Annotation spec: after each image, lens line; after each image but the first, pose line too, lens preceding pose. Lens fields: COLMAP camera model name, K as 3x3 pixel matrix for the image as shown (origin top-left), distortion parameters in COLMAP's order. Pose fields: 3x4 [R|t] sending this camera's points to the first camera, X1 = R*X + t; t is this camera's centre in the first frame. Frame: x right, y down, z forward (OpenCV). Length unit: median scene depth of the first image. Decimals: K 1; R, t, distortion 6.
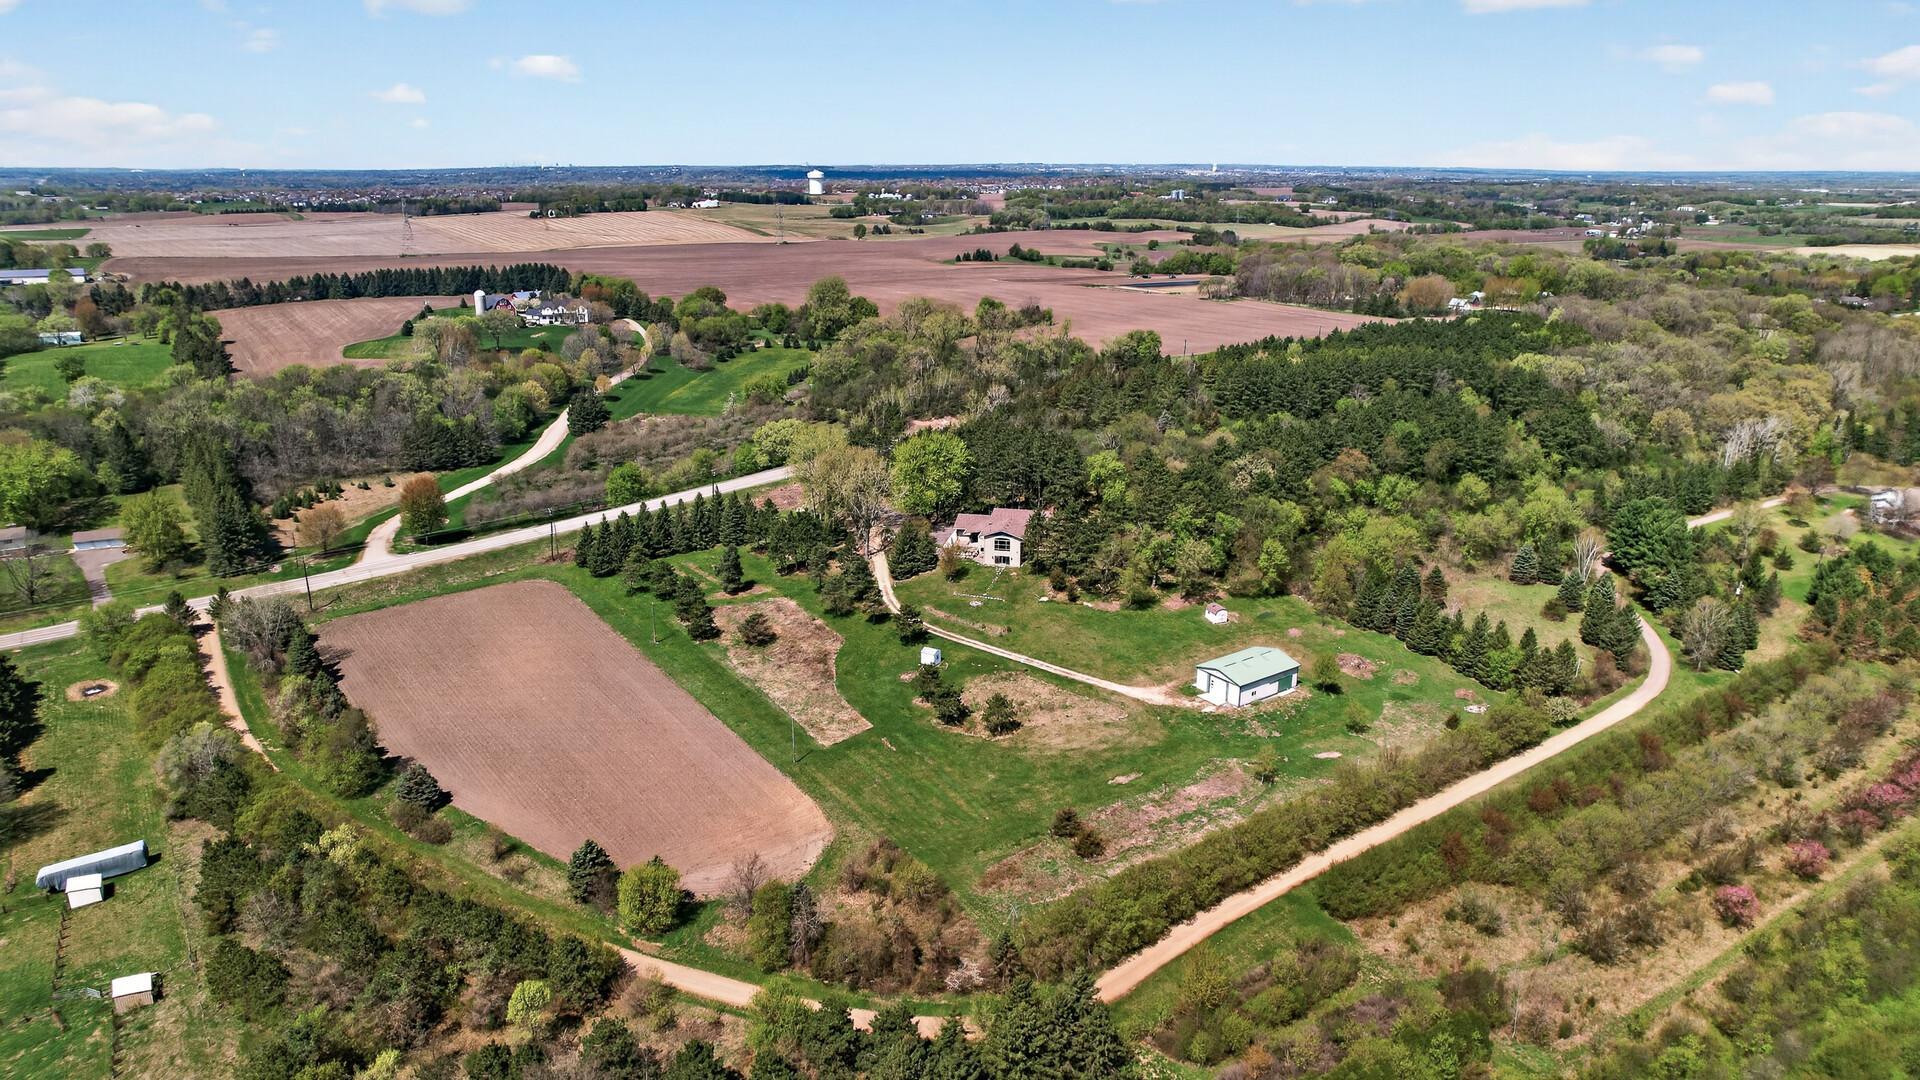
lens RADIAL K [[1245.1, 0, 970.5], [0, 1245.1, 541.7], [0, 0, 1]] dist [-0.072901, 0.063530]
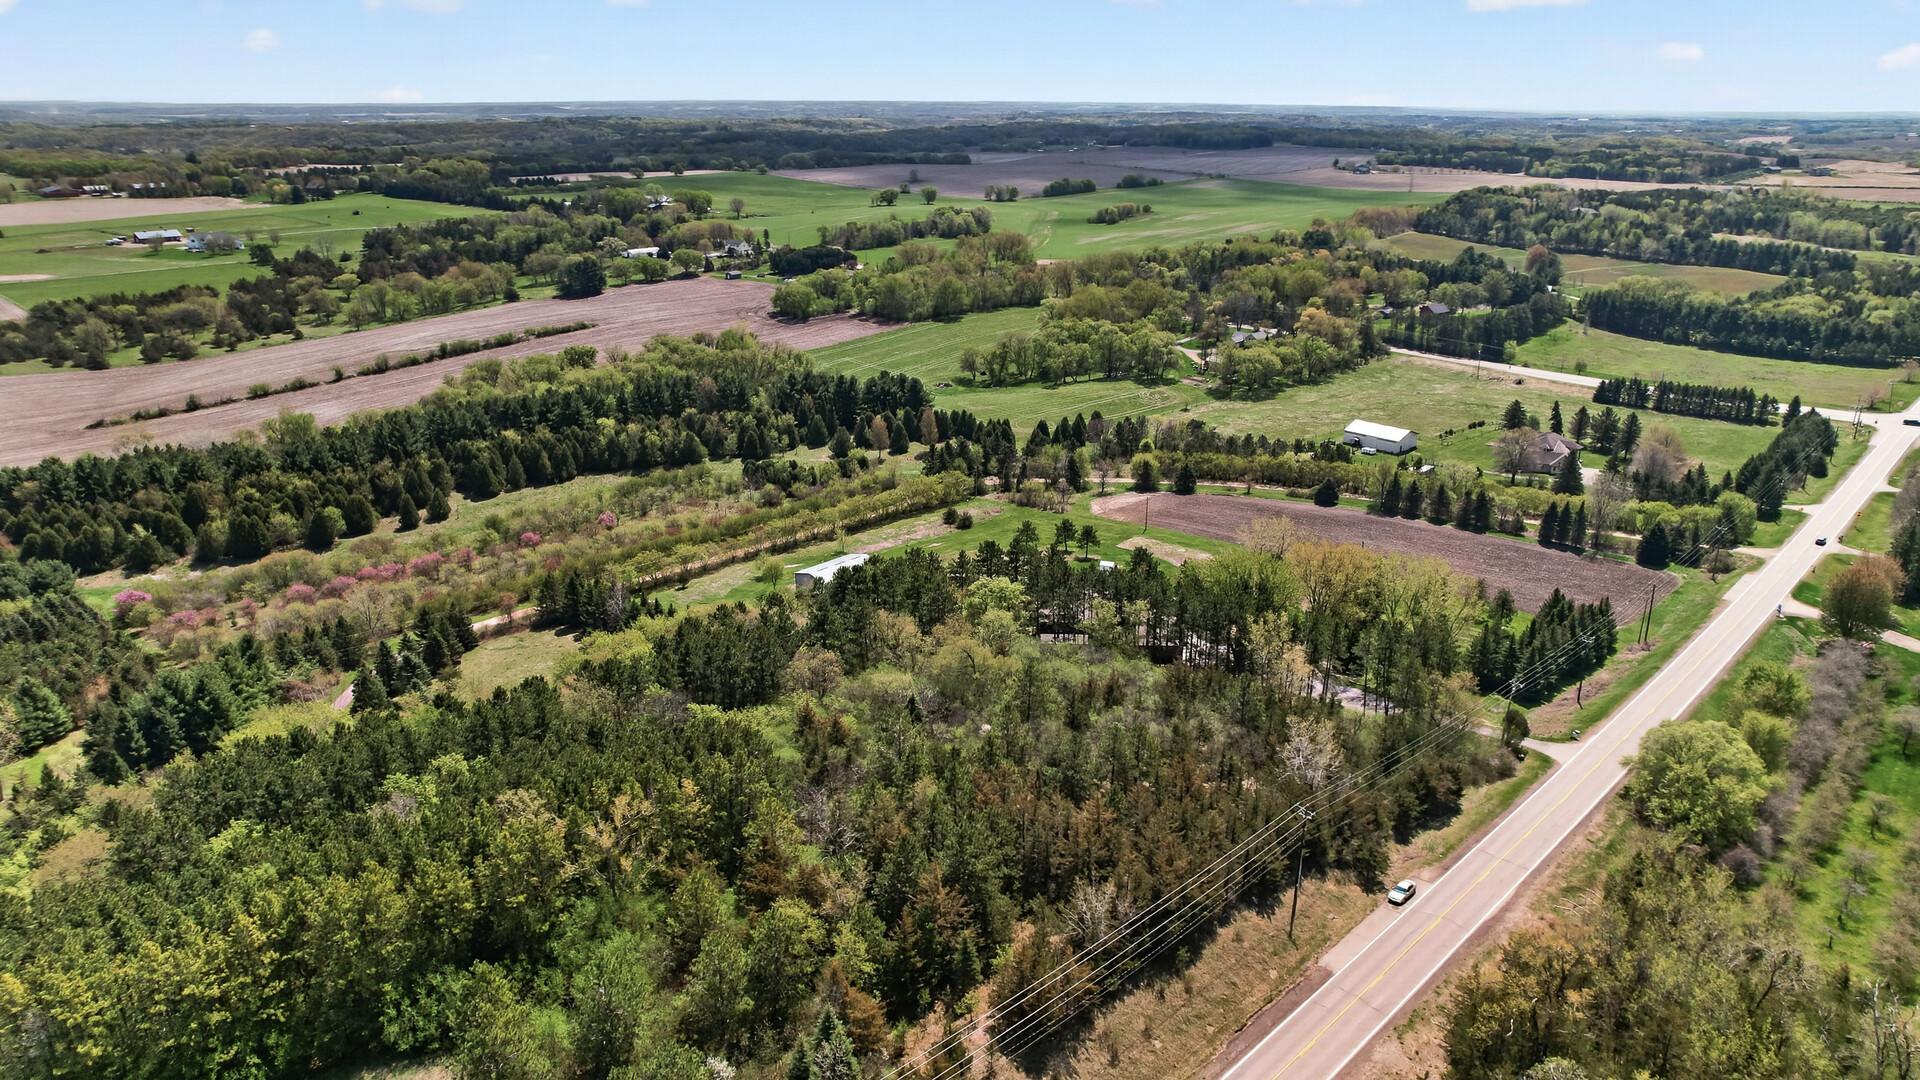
lens RADIAL K [[1245.1, 0, 970.5], [0, 1245.1, 541.7], [0, 0, 1]] dist [-0.072901, 0.063530]
pose [[-0.981111, 0.061297, -0.183477, 0.284993], [-0.061987, 0.798839, 0.598342, -0.575536], [0.183246, 0.598413, -0.779950, 1.734308]]
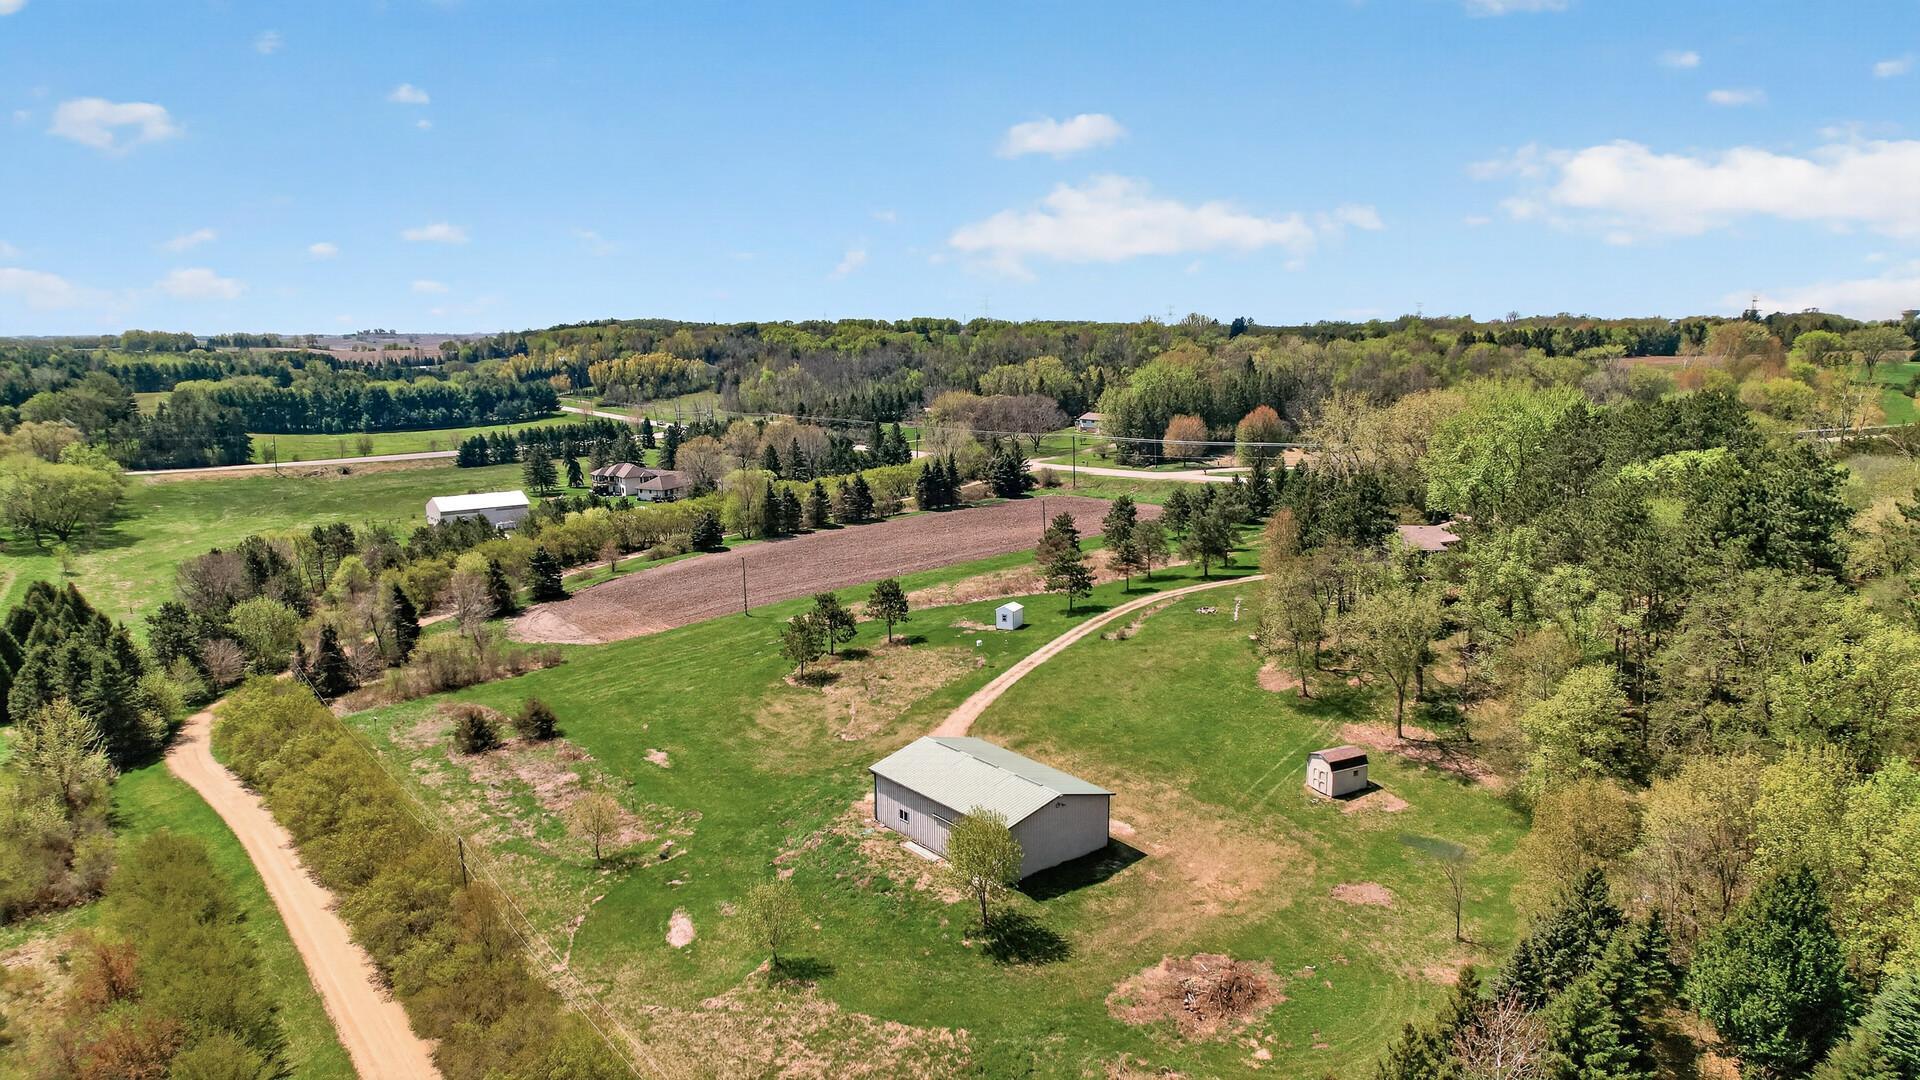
lens RADIAL K [[1229.8, 0, 960.0], [0, 1229.8, 540.0], [0, 0, 1]] dist [-0.060374, 0.068683]
pose [[0.052304, 0.171508, -0.983793, 0.554990], [-0.288830, 0.945636, 0.149500, -0.033223], [0.955951, 0.276329, 0.098997, 0.830246]]
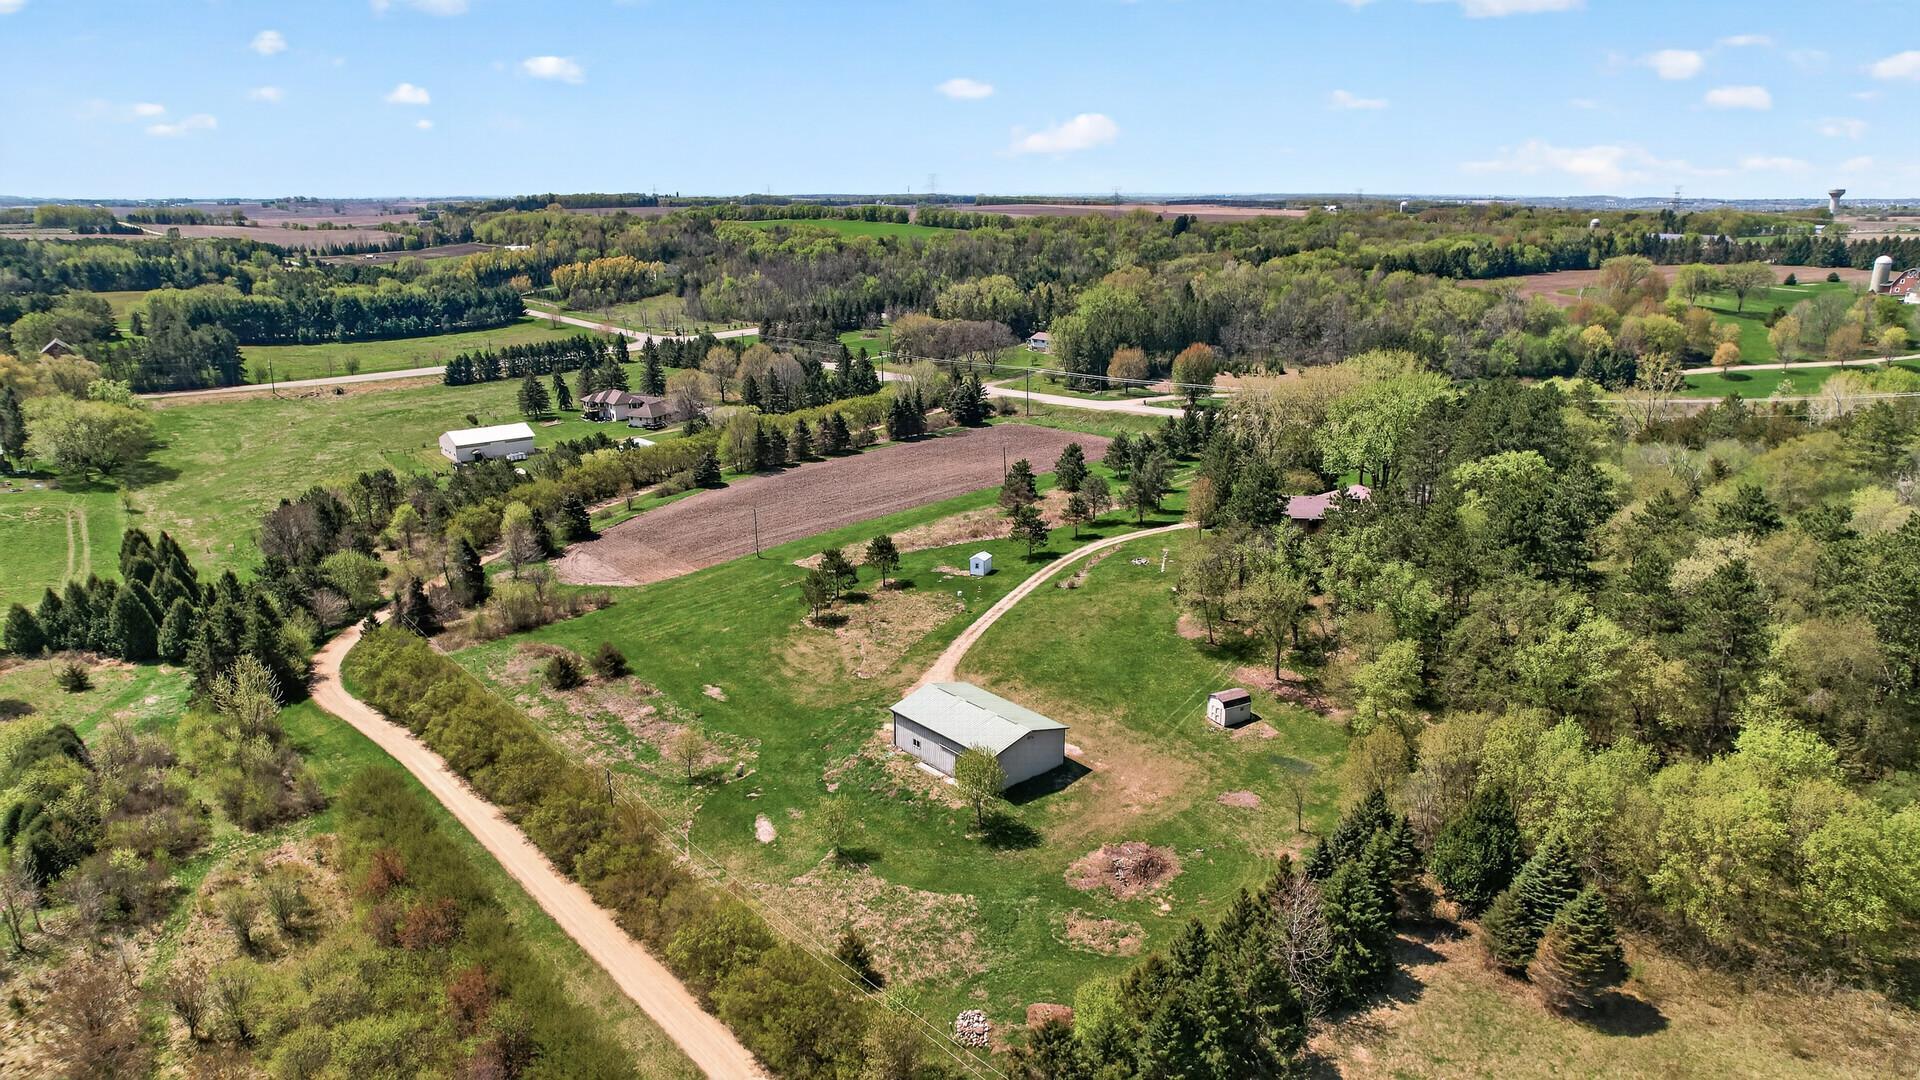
lens RADIAL K [[1228.4, 0, 949.0], [0, 1228.4, 542.6], [0, 0, 1]] dist [-0.020499, -0.000141]
pose [[0.088918, 0.277220, -0.956683, 0.673583], [-0.288632, 0.926448, 0.241632, -0.100370], [0.953302, 0.254644, 0.162393, 0.781533]]
